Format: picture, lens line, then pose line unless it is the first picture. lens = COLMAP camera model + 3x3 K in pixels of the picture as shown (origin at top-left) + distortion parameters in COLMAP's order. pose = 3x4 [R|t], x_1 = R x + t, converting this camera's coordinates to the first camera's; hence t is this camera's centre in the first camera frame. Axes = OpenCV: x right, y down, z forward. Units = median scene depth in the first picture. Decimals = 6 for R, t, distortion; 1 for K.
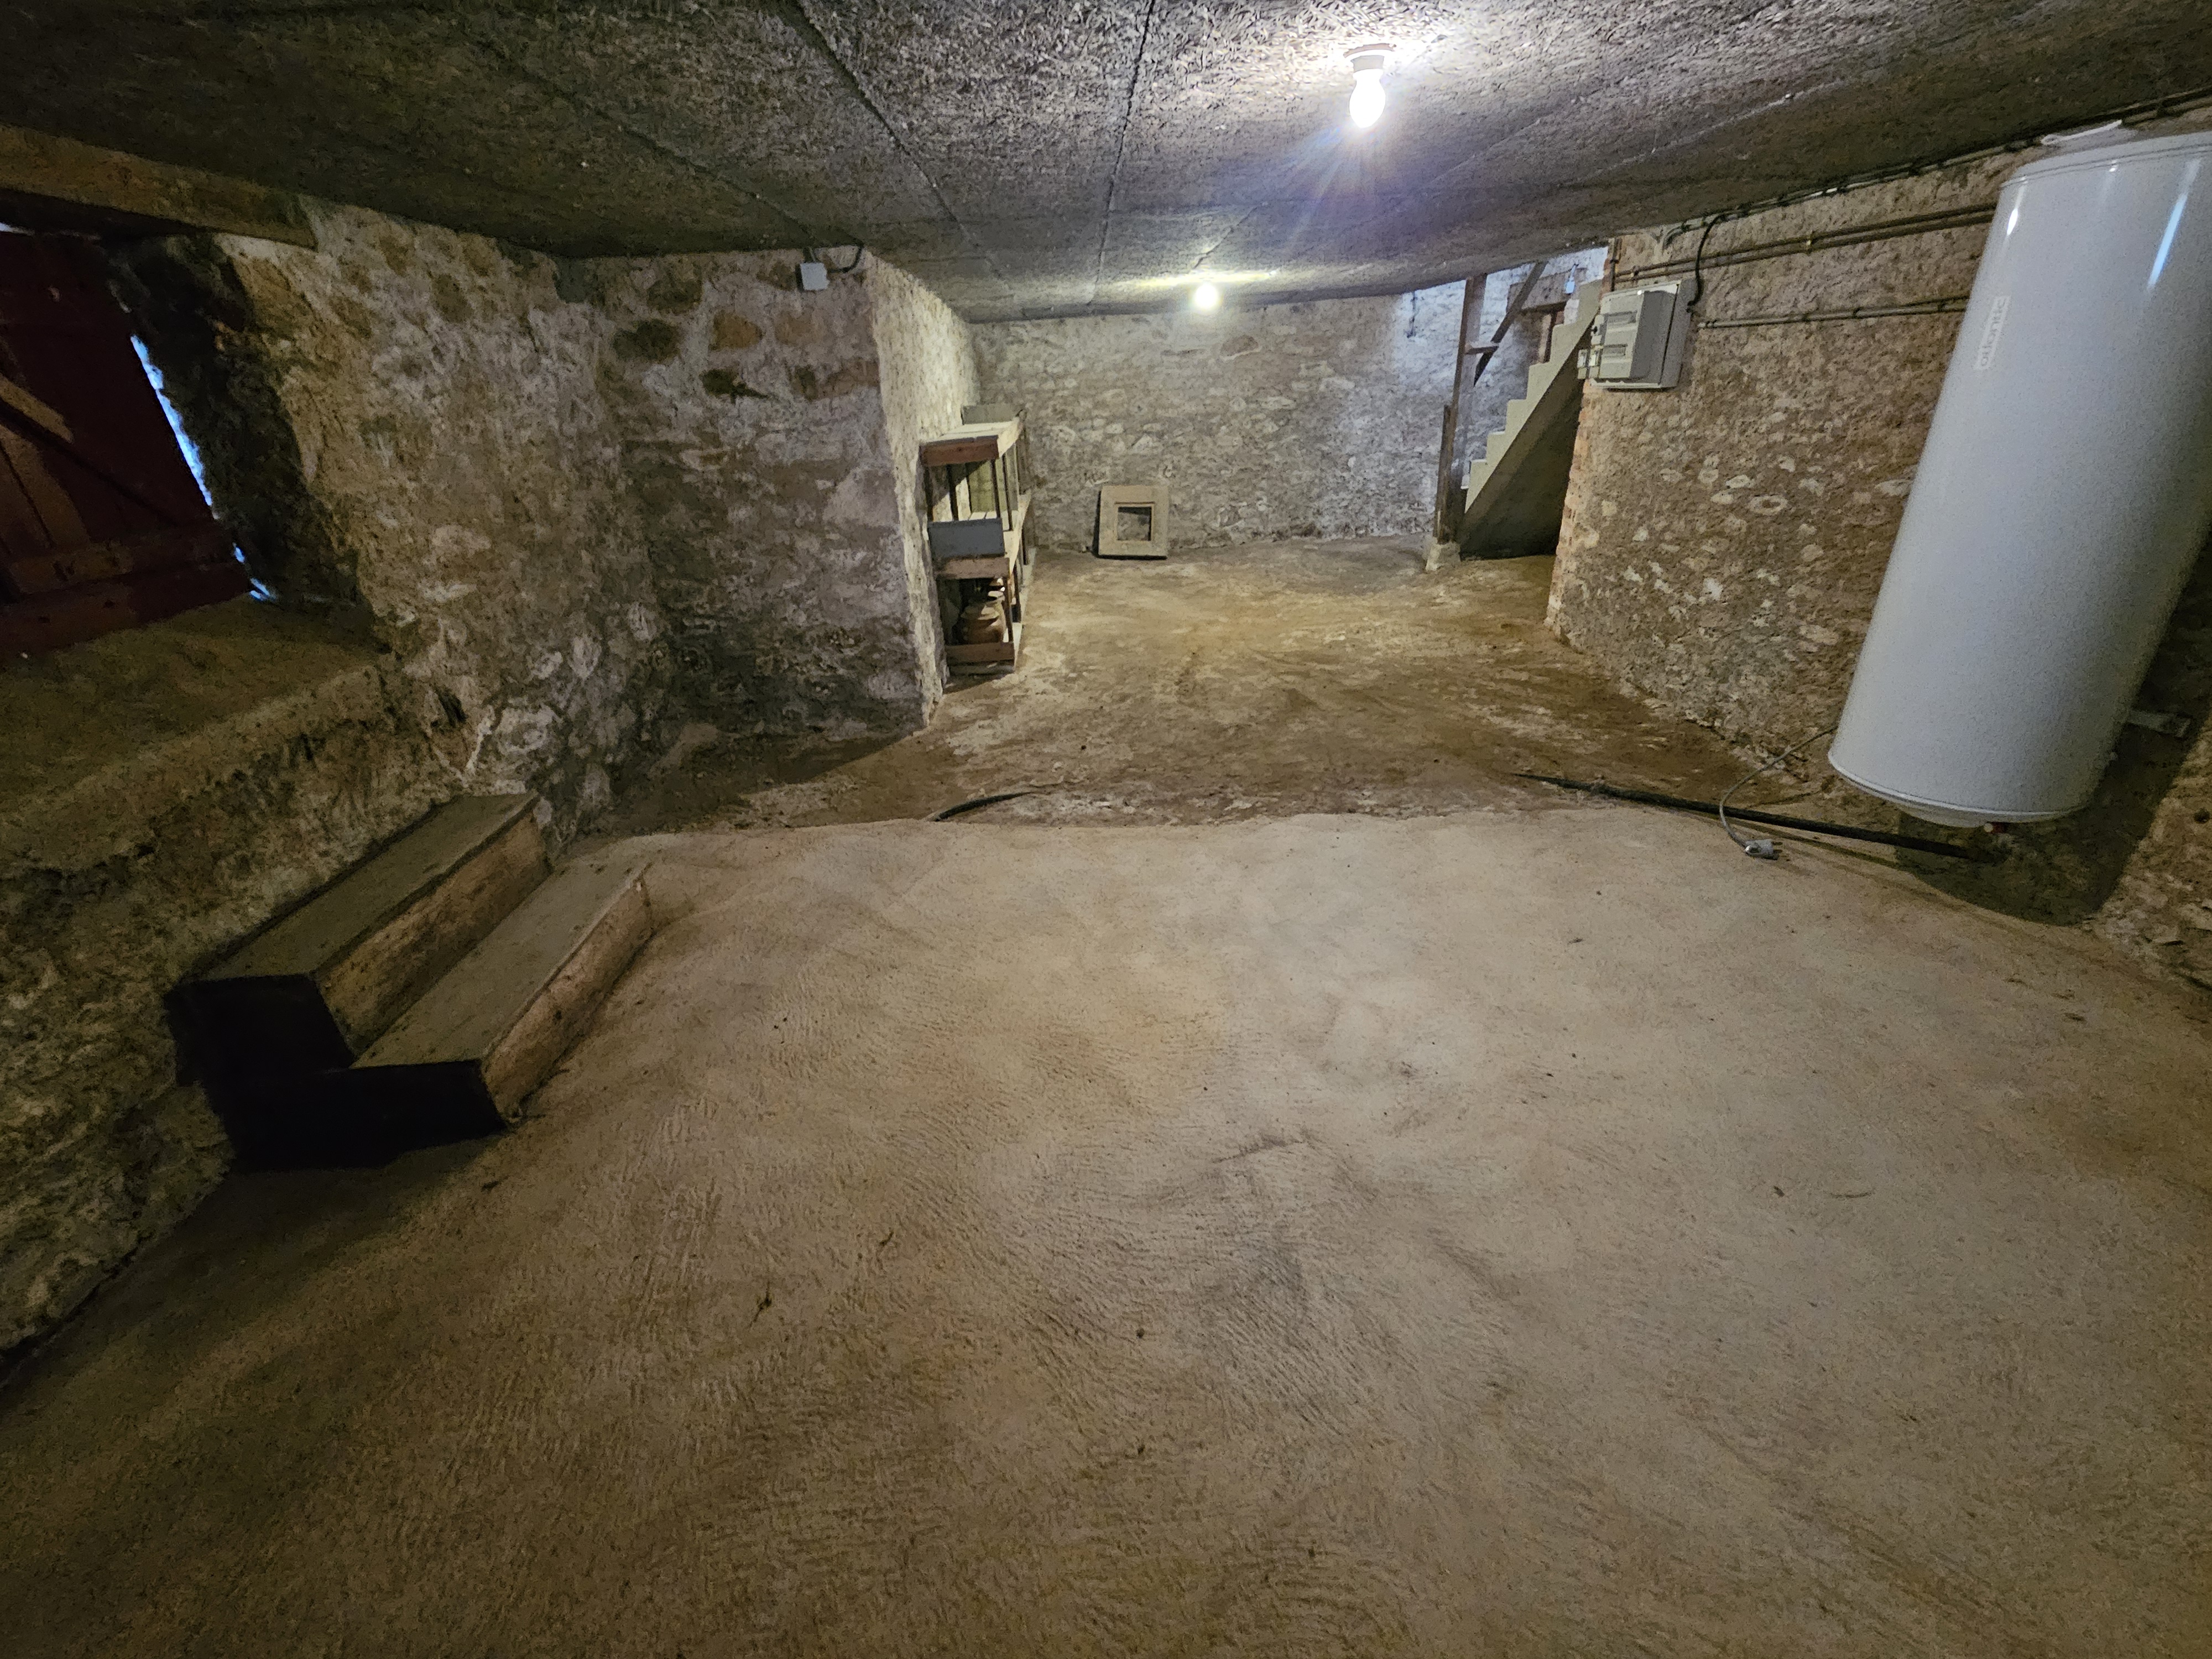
lens RADIAL K [[912.1, 0, 1106.7], [0, 912.1, 827.9], [0, 0, 1]] dist [-0.001829, -0.000213]
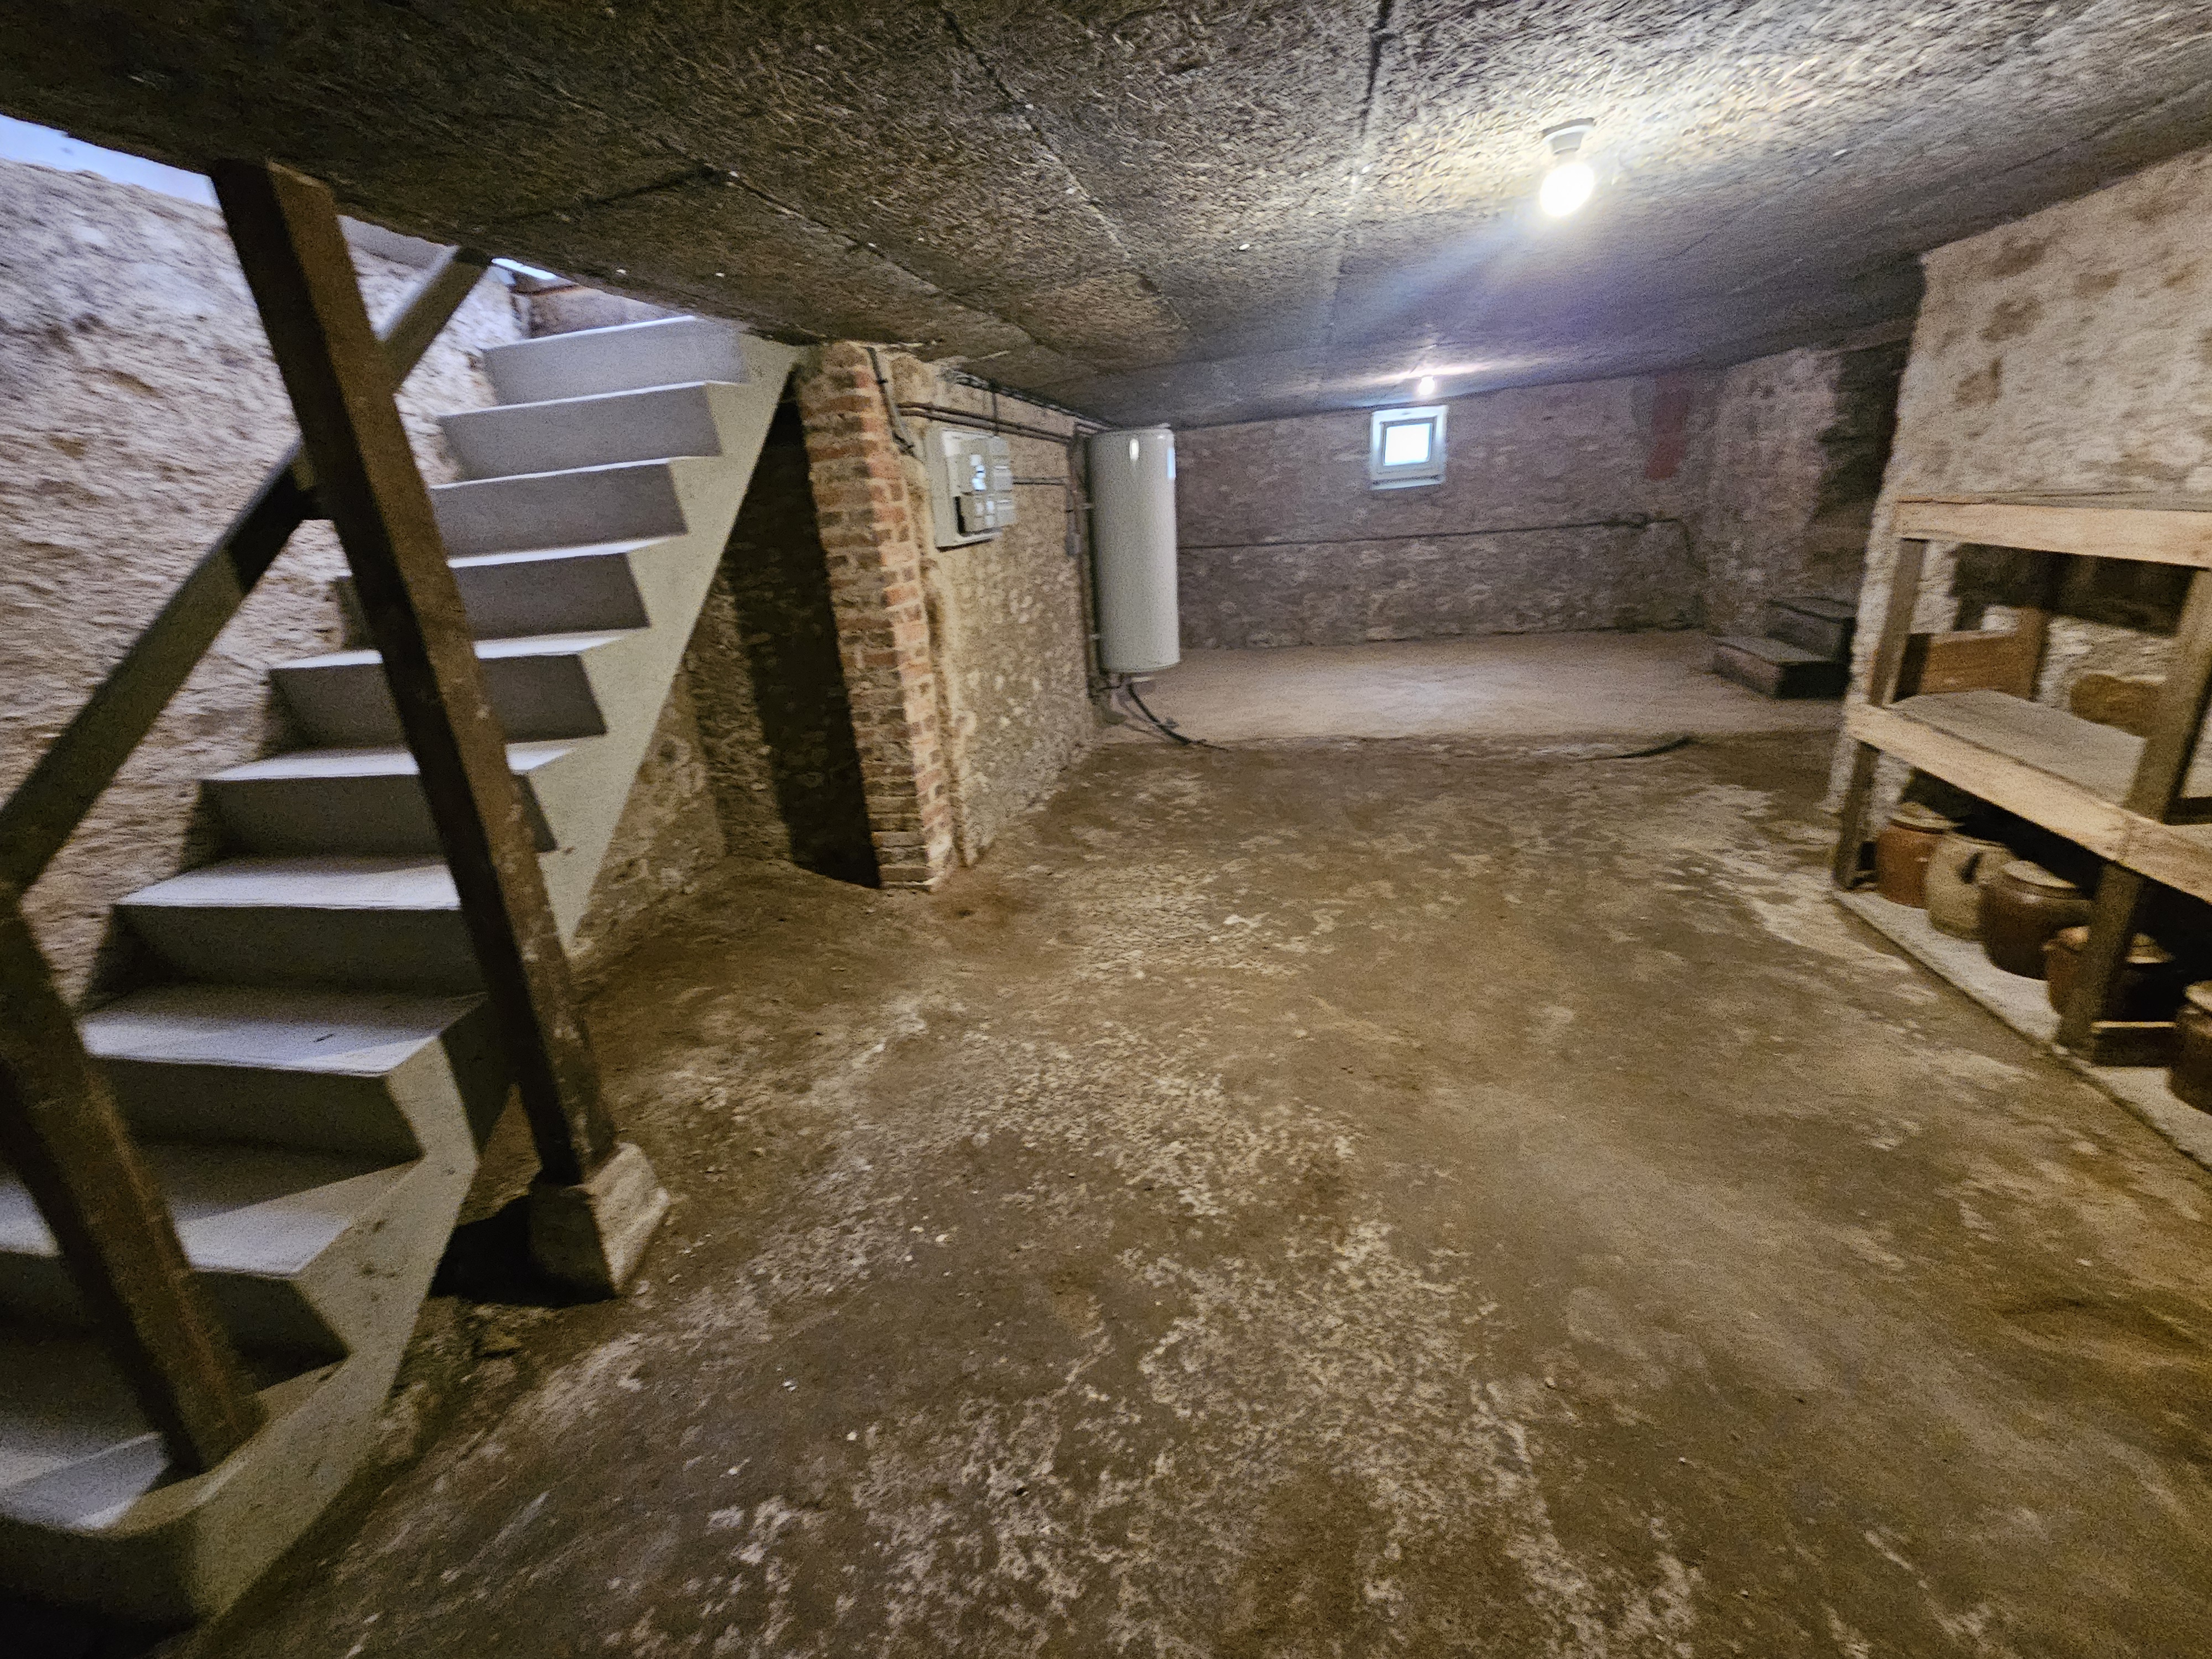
lens RADIAL K [[912.1, 0, 1105.3], [0, 912.1, 821.8], [0, 0, 1]] dist [-0.001829, -0.000213]
pose [[-0.962821, 0.048425, 0.265763, 0.207678], [0.225267, 0.686912, 0.690947, -0.790425], [-0.149097, 0.725126, -0.672282, 1.595742]]
